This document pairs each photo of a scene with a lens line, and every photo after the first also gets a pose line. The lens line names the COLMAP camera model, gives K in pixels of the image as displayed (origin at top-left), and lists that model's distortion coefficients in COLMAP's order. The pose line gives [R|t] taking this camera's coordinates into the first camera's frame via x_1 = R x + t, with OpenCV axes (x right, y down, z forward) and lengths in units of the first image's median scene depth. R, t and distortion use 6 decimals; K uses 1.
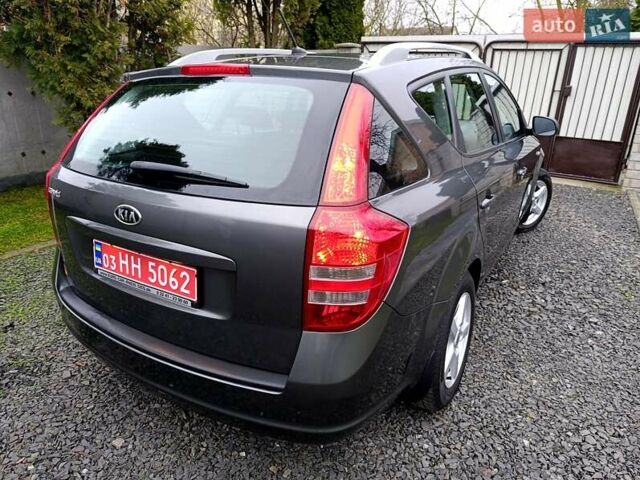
lens RADIAL K [[451.3, 0, 320.0], [0, 451.3, 240.0], [0, 0, 1]] dist [-0.000215, -0.005932]
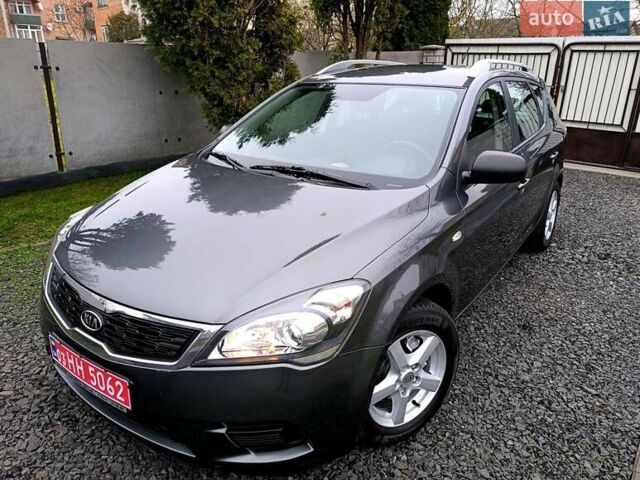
lens RADIAL K [[470.5, 0, 316.1], [0, 470.5, 232.9], [0, 0, 1]] dist [0.002584, -0.004354]
pose [[0.986038, 0.046699, -0.159835, -0.016026], [-0.049247, 0.998714, -0.012017, 0.054976], [0.159069, 0.019721, 0.987071, -0.199347]]
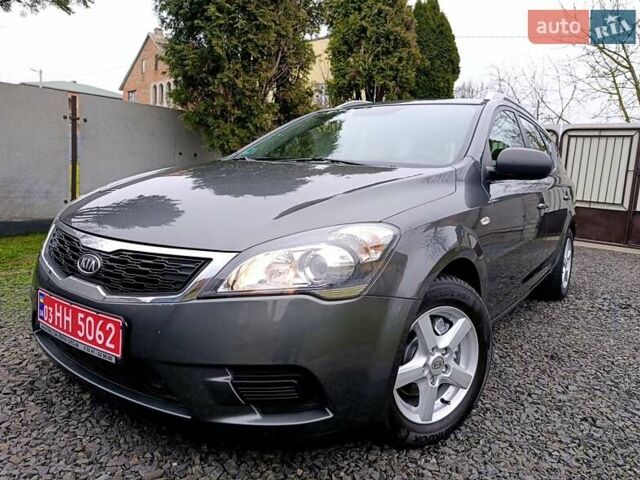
lens RADIAL K [[462.4, 0, 323.9], [0, 462.4, 228.7], [0, 0, 1]] dist [0.001654, -0.006087]
pose [[0.985214, 0.055321, -0.162150, -0.026421], [-0.091134, 0.970649, -0.222567, 0.129023], [0.145078, 0.234053, 0.961338, -0.169733]]
